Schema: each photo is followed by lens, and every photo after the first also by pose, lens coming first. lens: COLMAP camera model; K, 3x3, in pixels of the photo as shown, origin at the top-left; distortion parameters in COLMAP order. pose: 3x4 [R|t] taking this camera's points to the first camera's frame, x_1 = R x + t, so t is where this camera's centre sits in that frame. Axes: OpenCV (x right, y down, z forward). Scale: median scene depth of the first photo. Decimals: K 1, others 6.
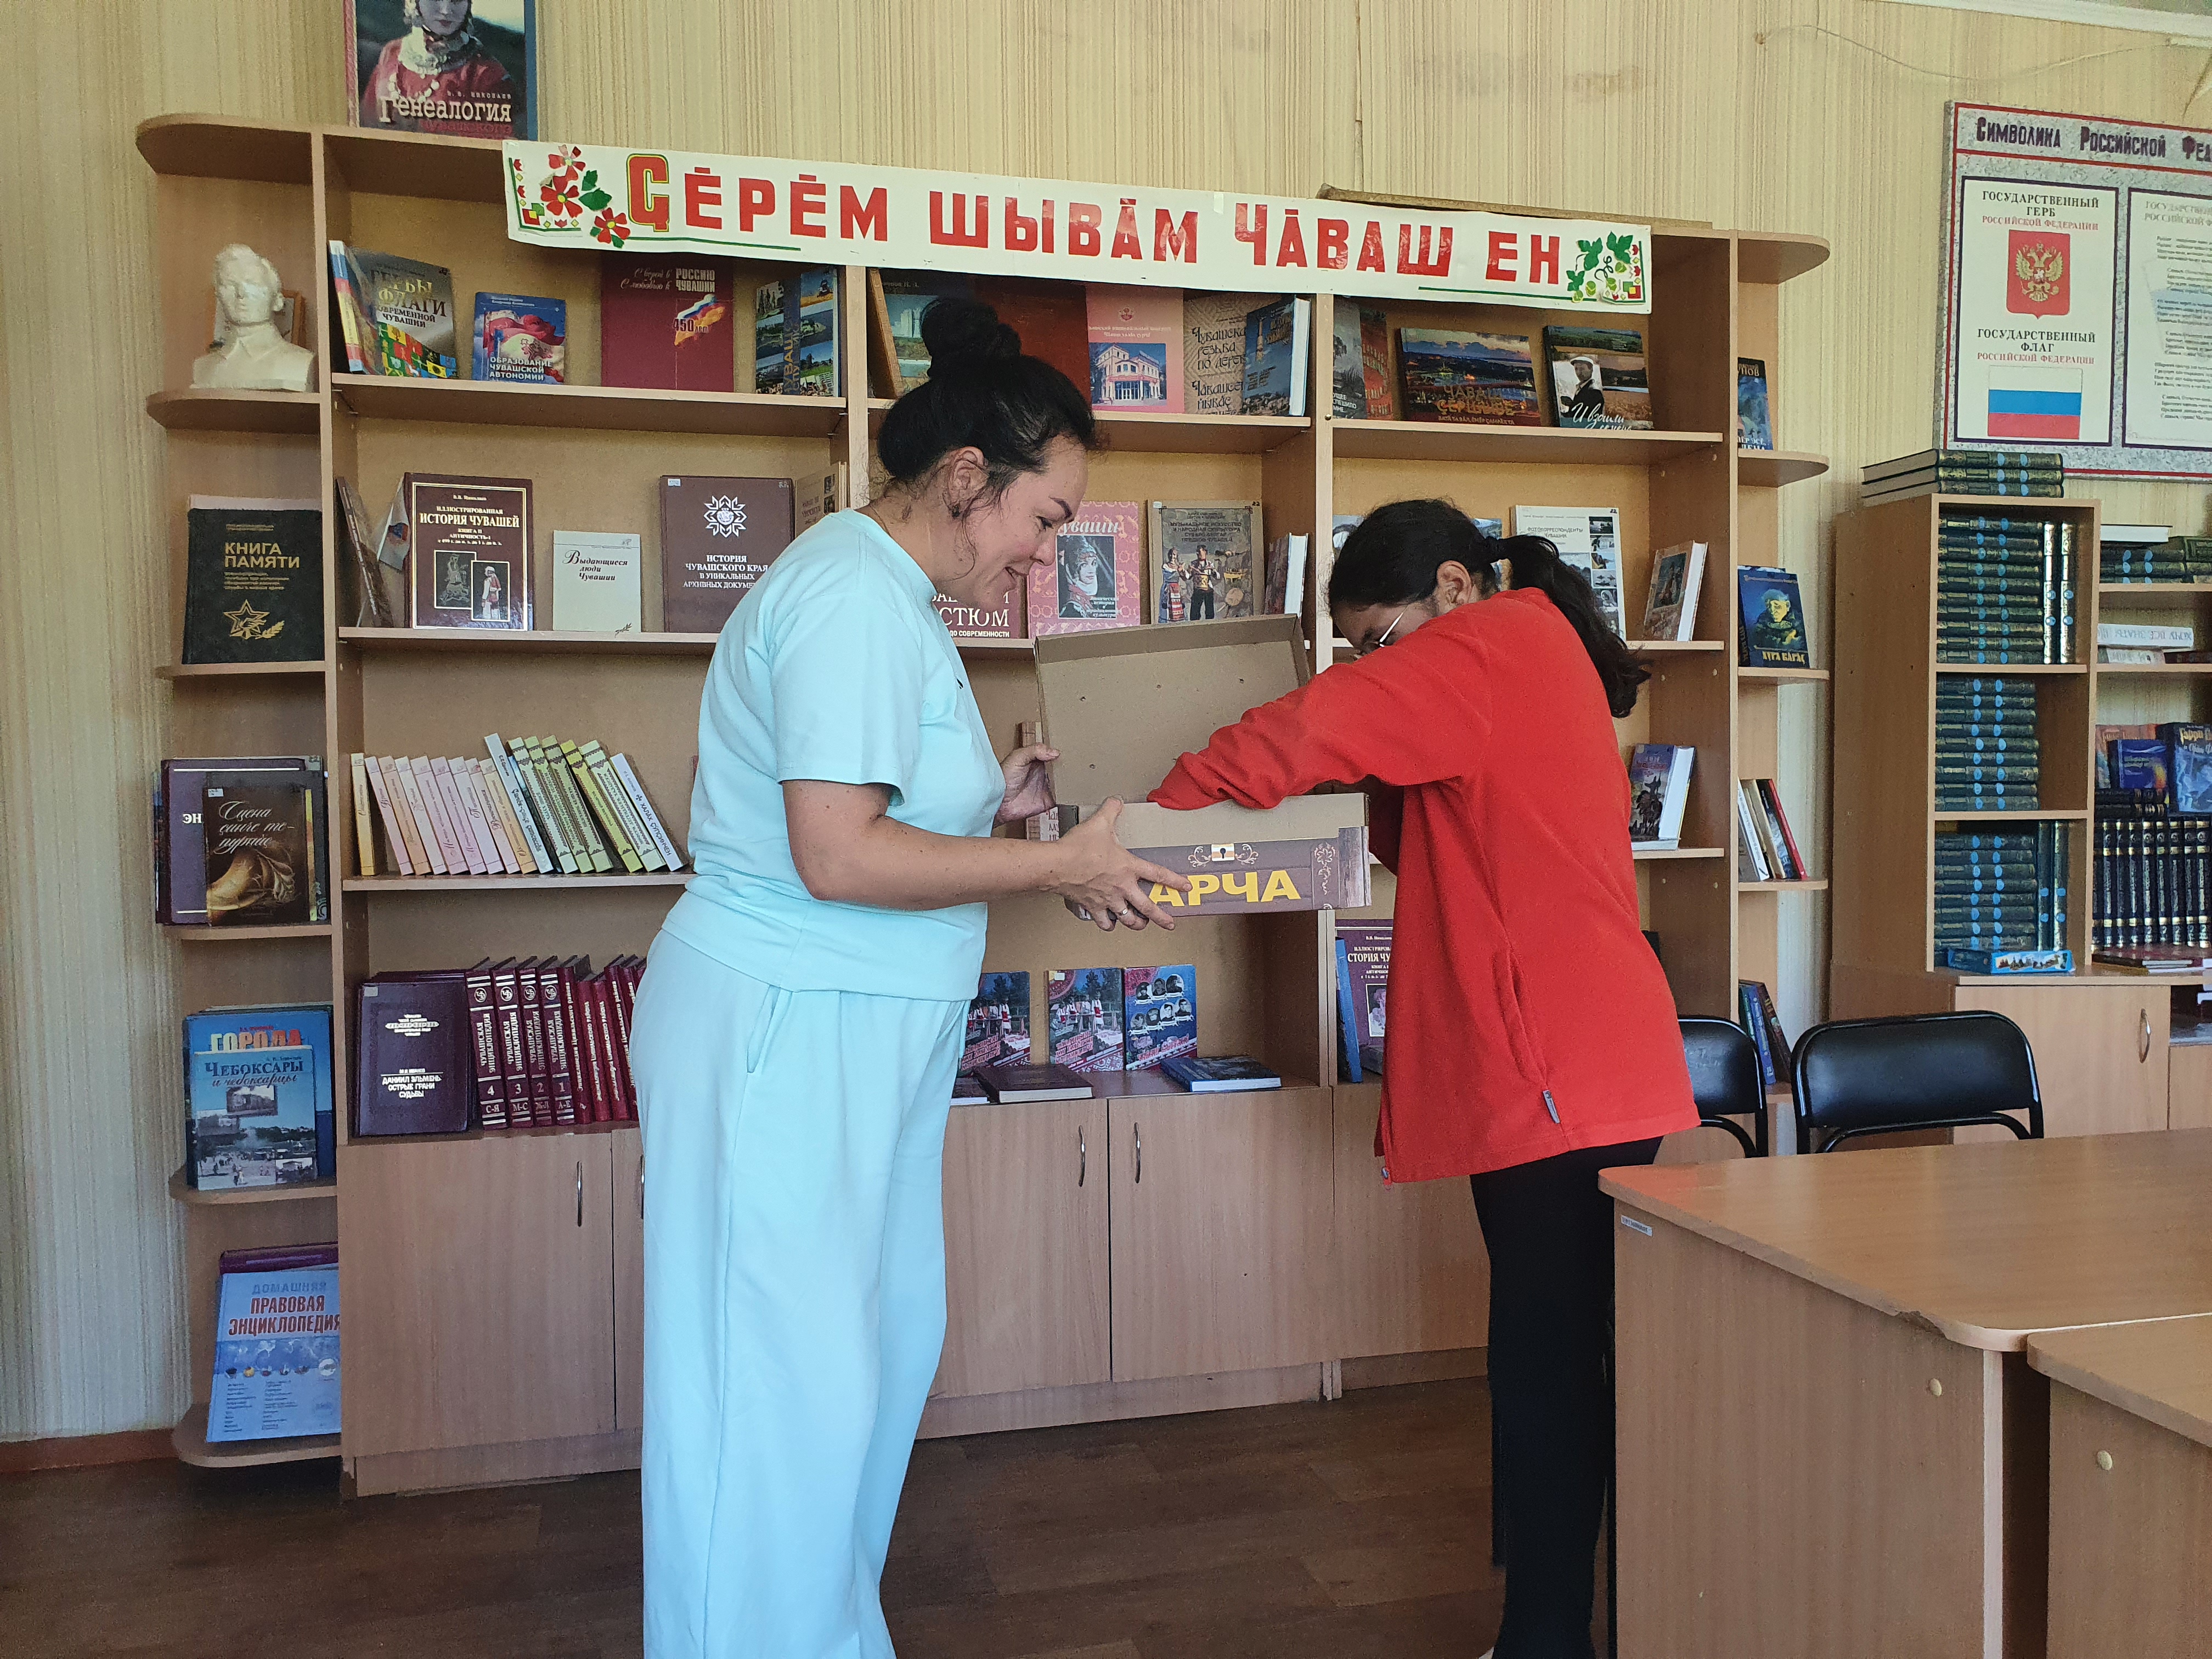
lens RADIAL K [[1750.9, 0, 1071.4], [0, 1750.9, 836.0], [0, 0, 1]] dist [0.023137, 0.006015]
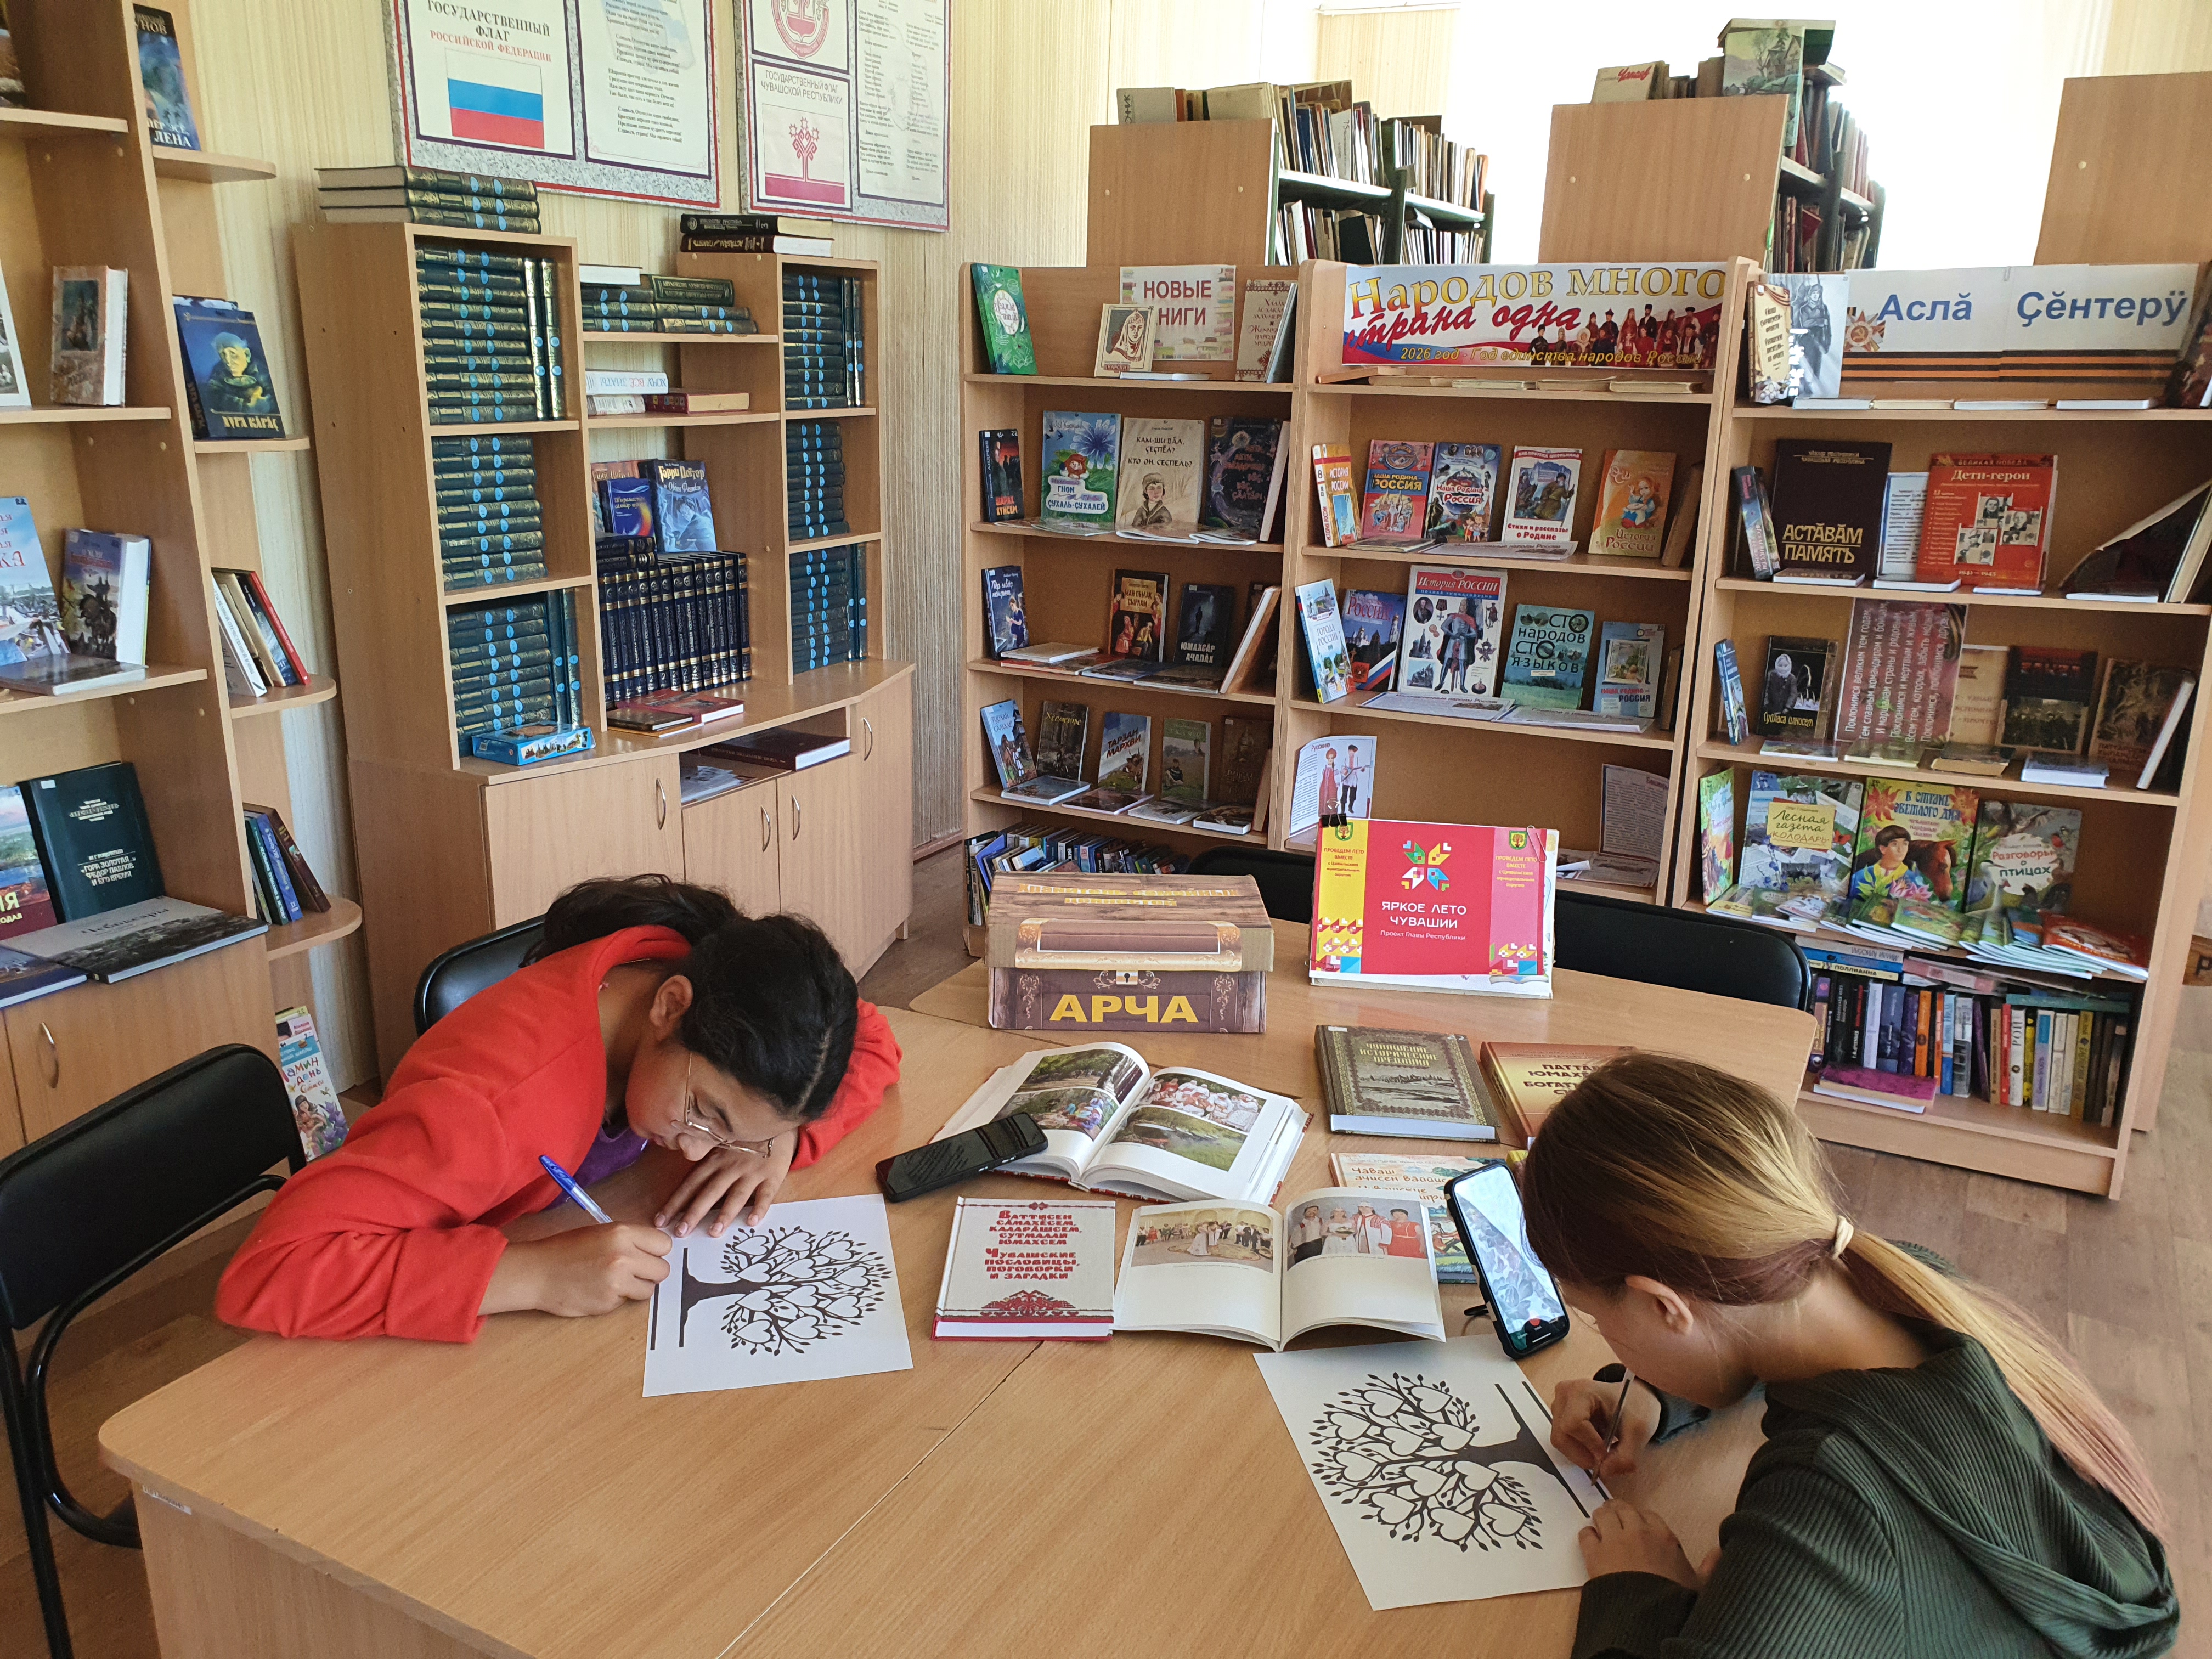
lens RADIAL K [[1750.9, 0, 1097.5], [0, 1750.9, 837.5], [0, 0, 1]] dist [0.023137, 0.006015]
pose [[0.682215, -0.181040, 0.708383, 0.061126], [0.006442, 0.970311, 0.241776, -0.111628], [-0.731123, -0.160380, 0.663127, 0.145432]]
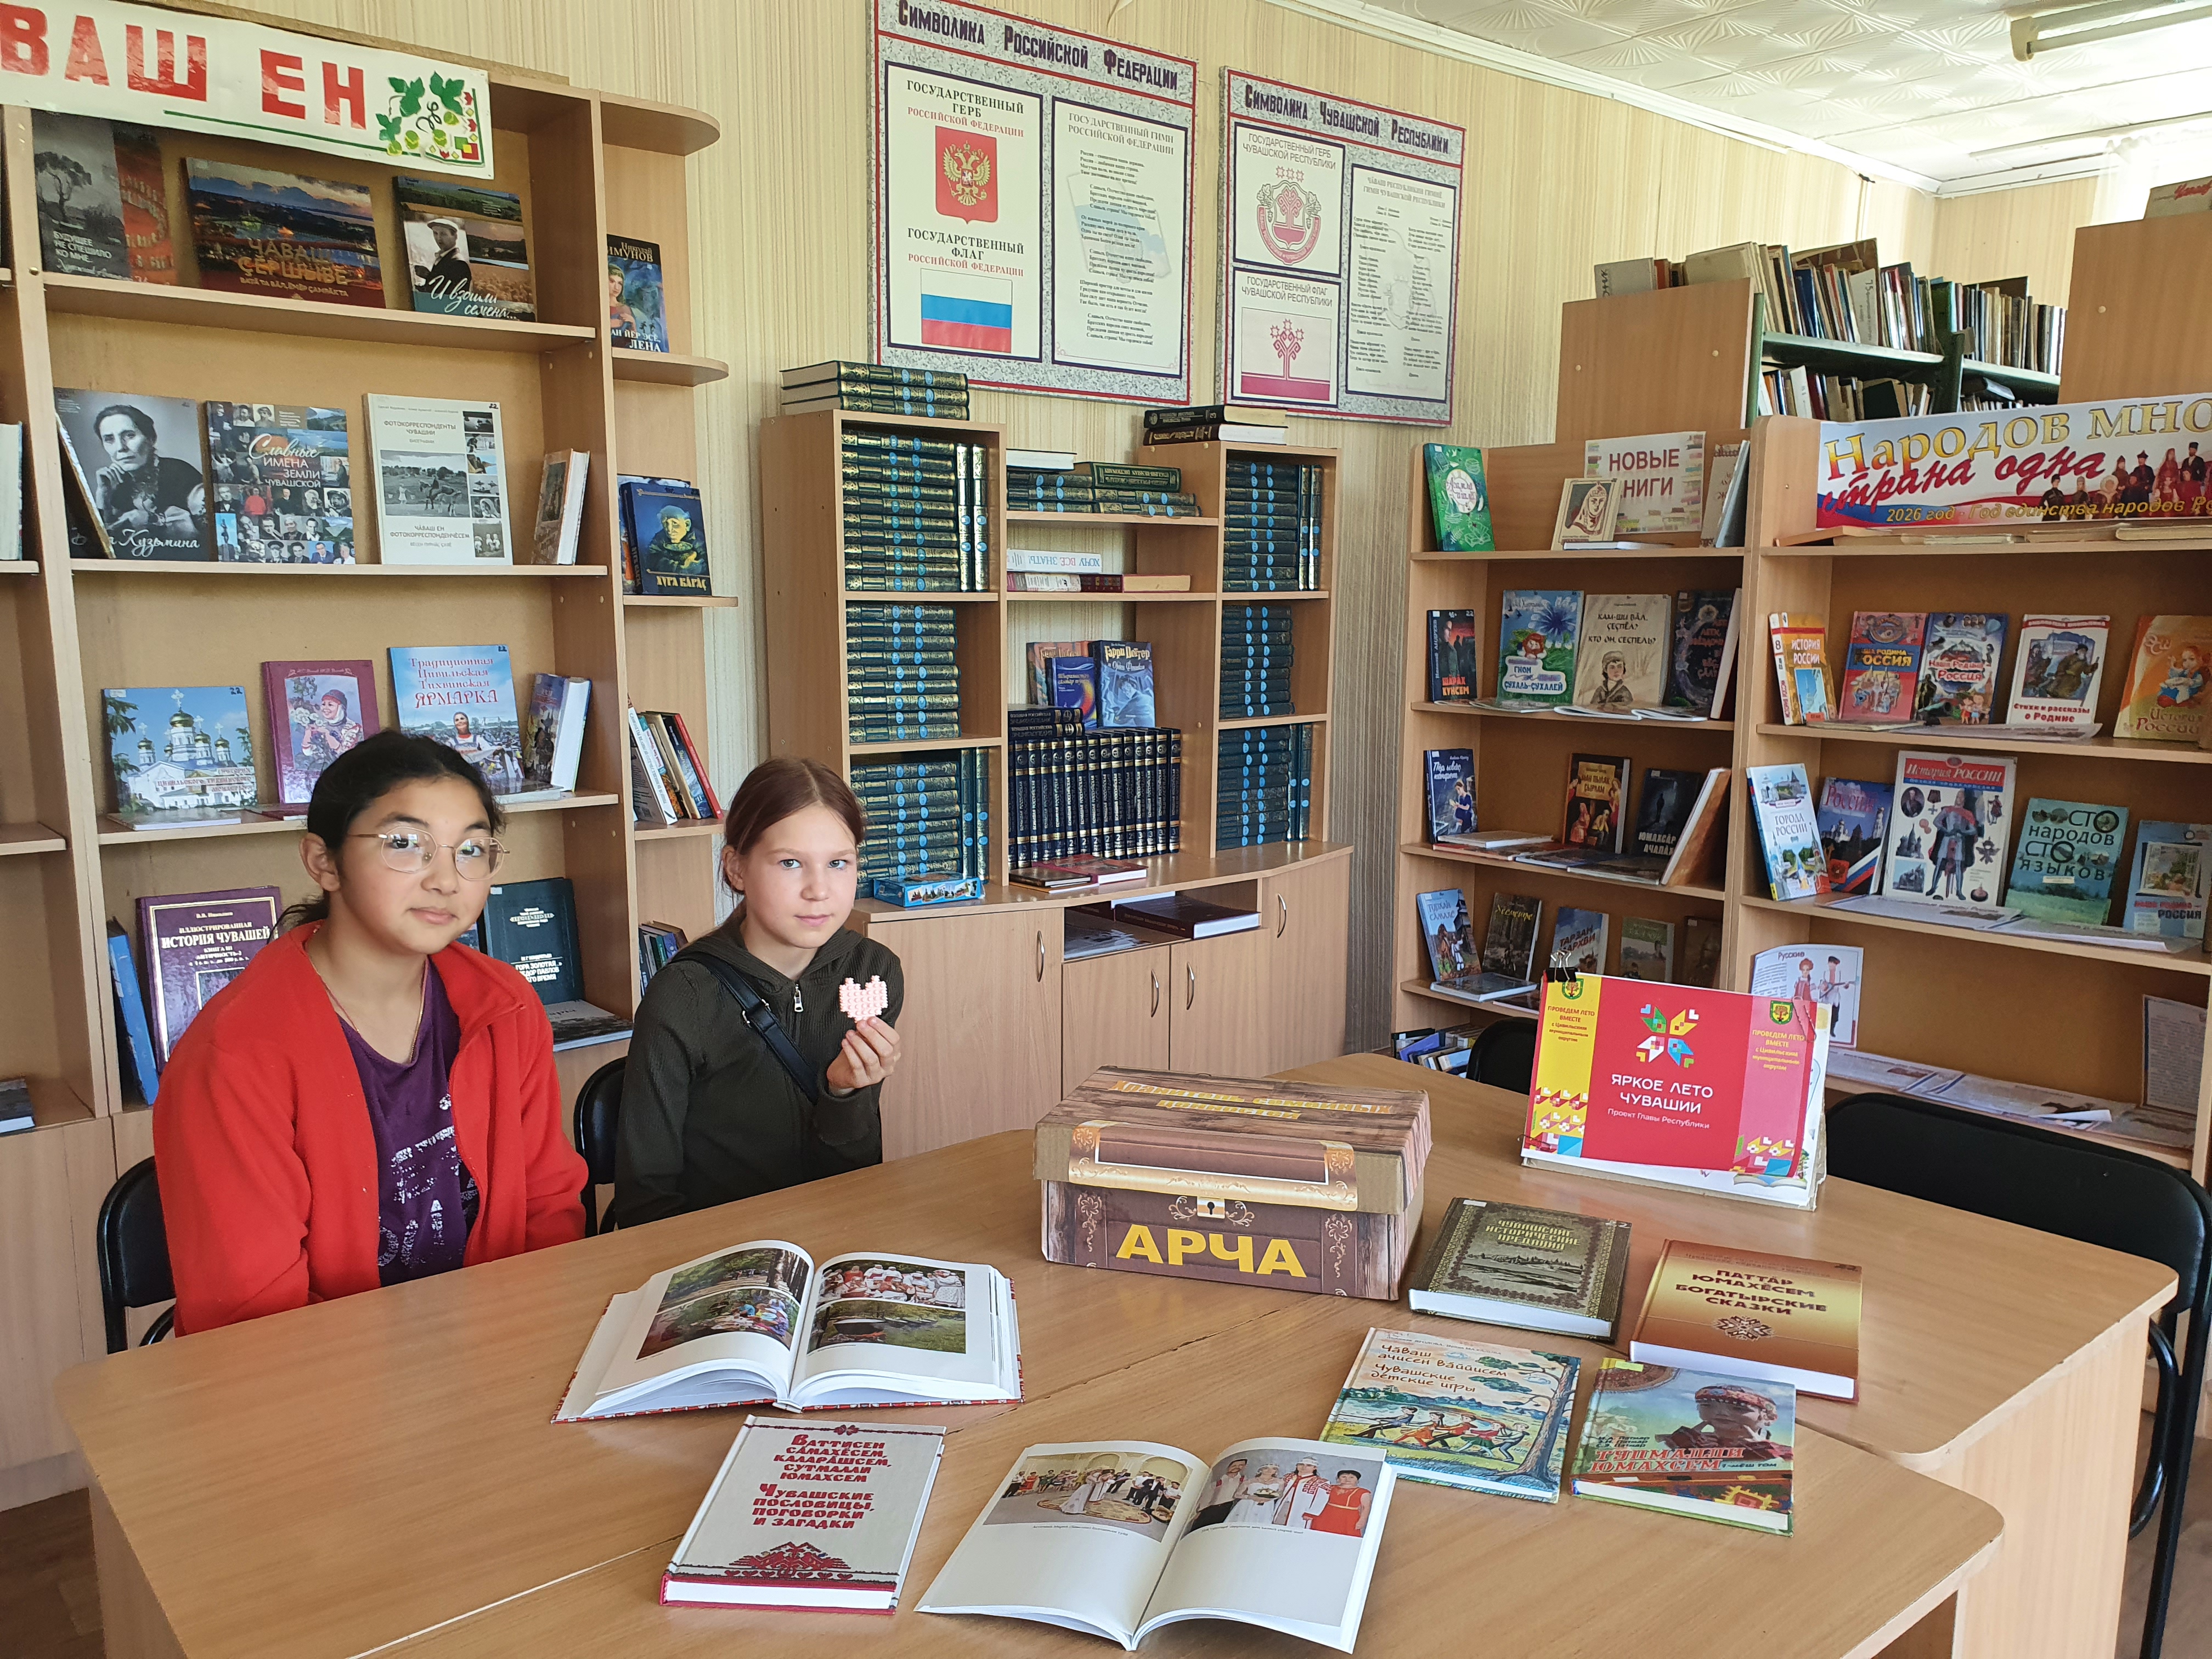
lens RADIAL K [[1750.9, 0, 1107.6], [0, 1750.9, 851.8], [0, 0, 1]] dist [0.023137, 0.006015]
pose [[0.904381, -0.054618, 0.423216, 0.213220], [0.007311, 0.993613, 0.112606, -0.064693], [-0.426663, -0.098745, 0.899004, 0.068217]]
